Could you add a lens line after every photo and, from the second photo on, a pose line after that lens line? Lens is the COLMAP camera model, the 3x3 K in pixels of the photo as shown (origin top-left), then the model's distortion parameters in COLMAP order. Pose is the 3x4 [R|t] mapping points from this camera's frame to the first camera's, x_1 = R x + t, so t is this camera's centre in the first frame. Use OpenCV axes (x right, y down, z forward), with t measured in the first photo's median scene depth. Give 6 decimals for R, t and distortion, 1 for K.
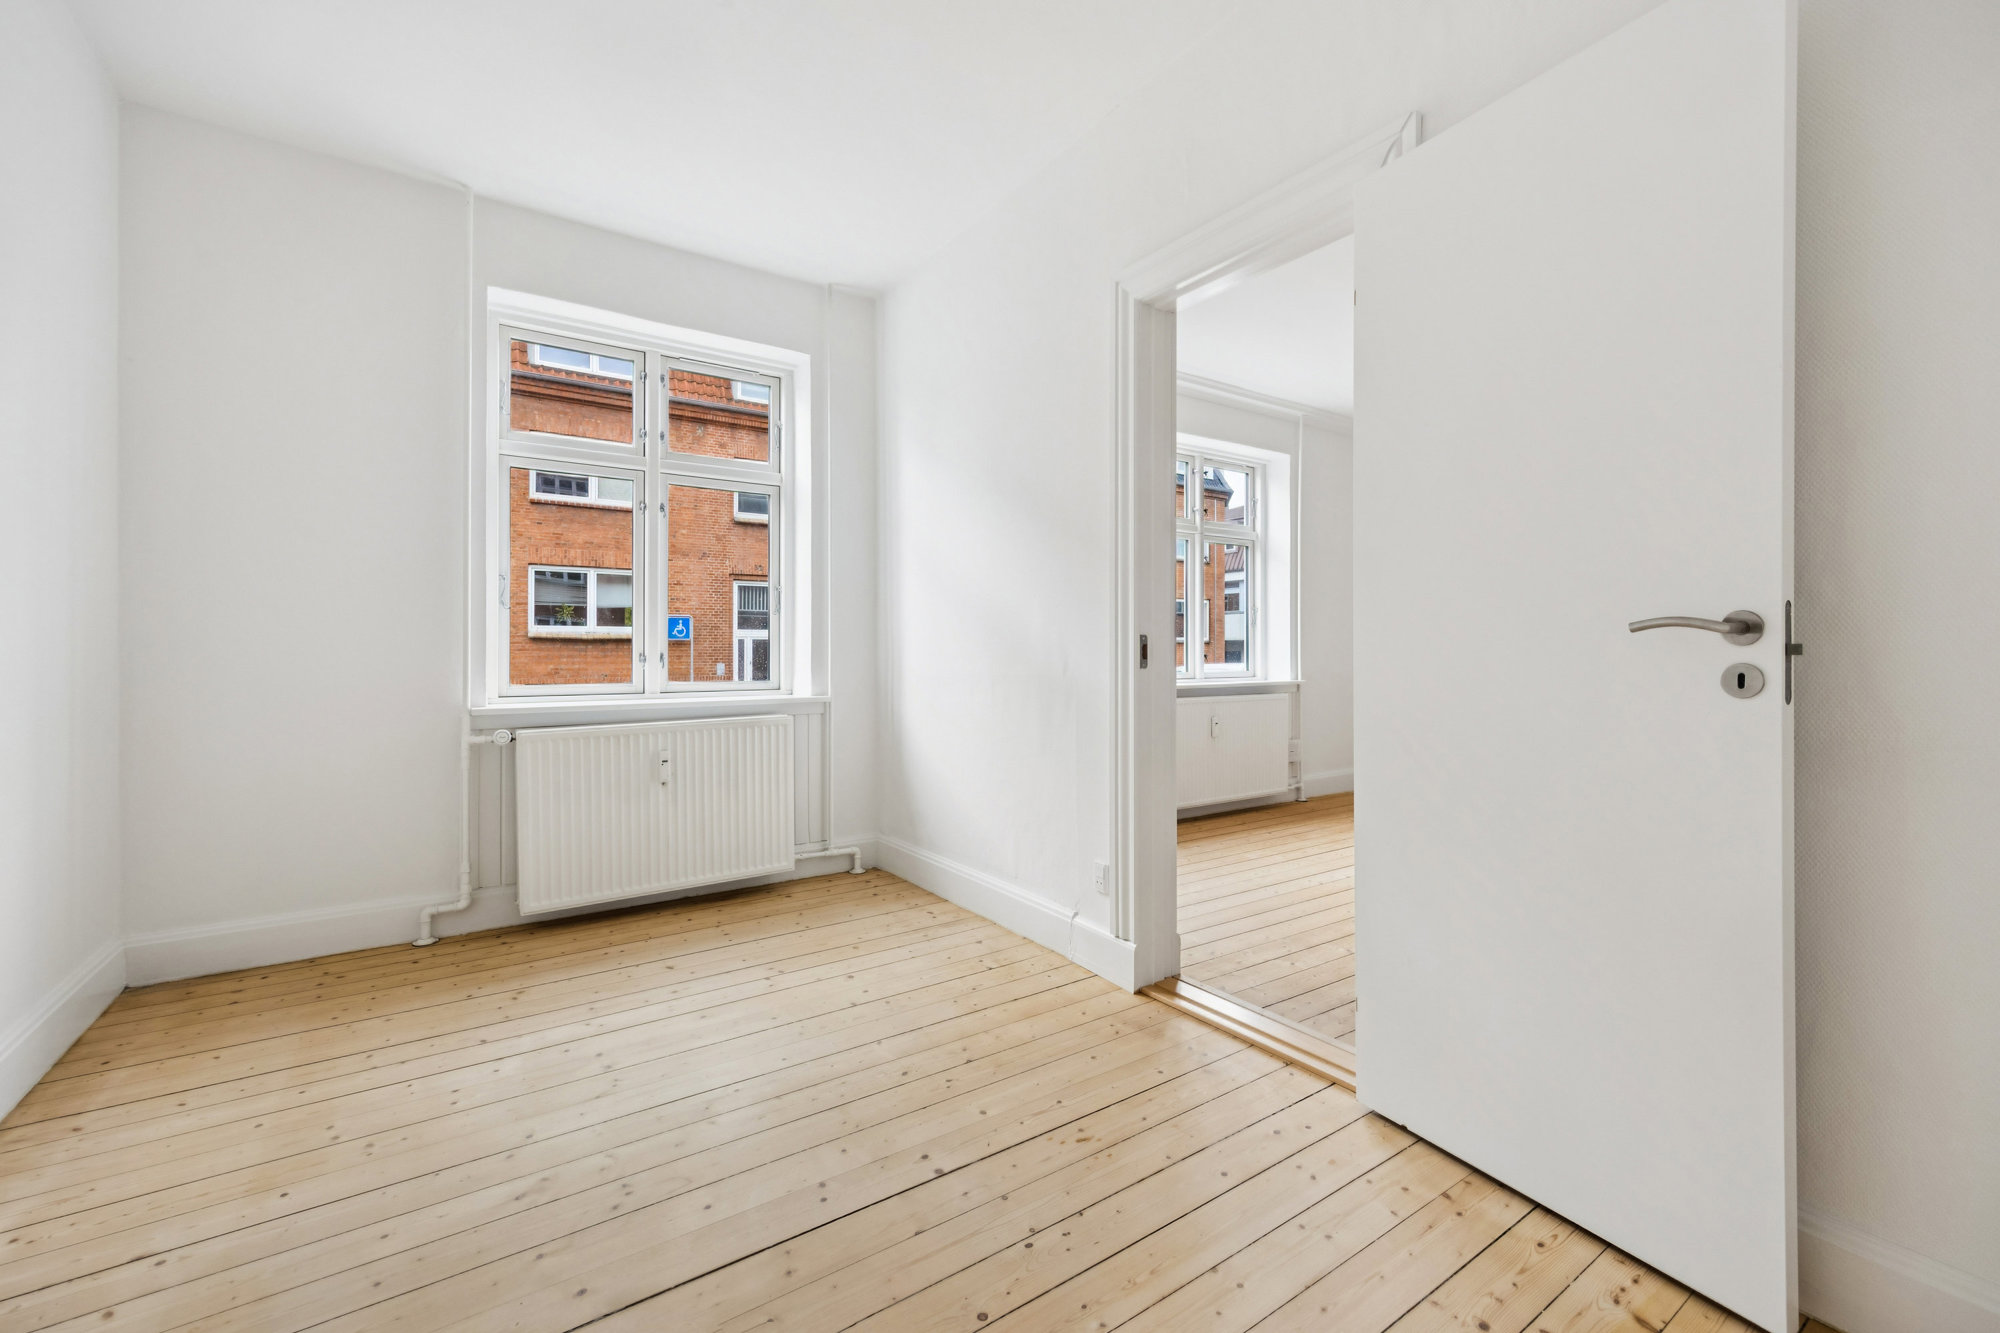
lens RADIAL K [[831.8, 0, 1010.9], [0, 831.8, 659.3], [0, 0, 1]] dist [-0.002827, 0.001287]
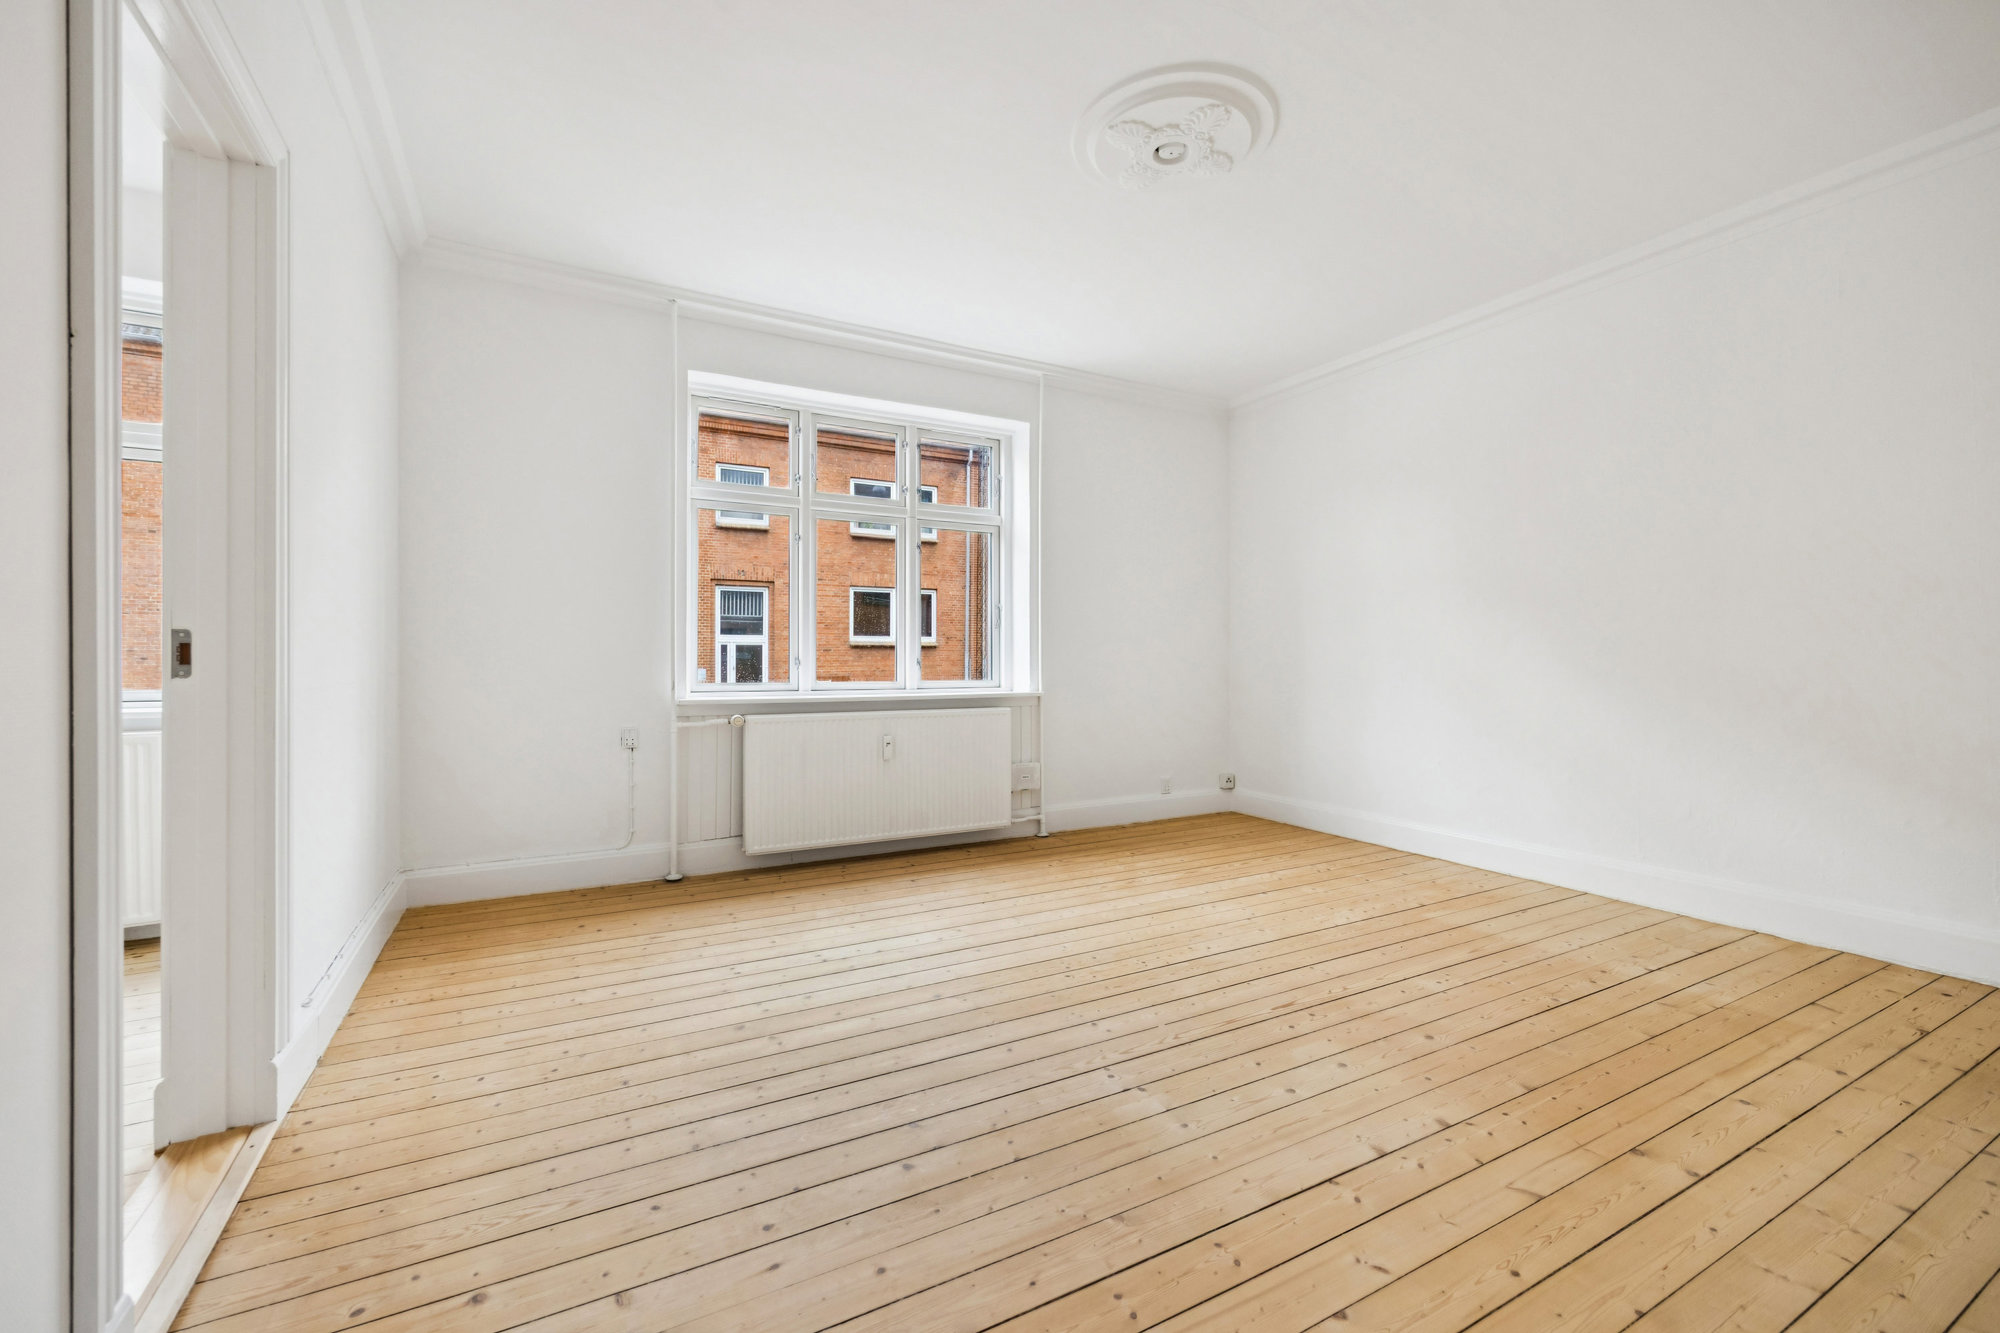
lens RADIAL K [[831.8, 0, 1002.1], [0, 831.8, 657.6], [0, 0, 1]] dist [-0.002827, 0.001287]
pose [[0.995204, 0.001835, -0.097801, 0.382176], [-0.002791, 0.999950, -0.009637, -0.000525], [0.097779, 0.009864, 0.995159, 0.160452]]
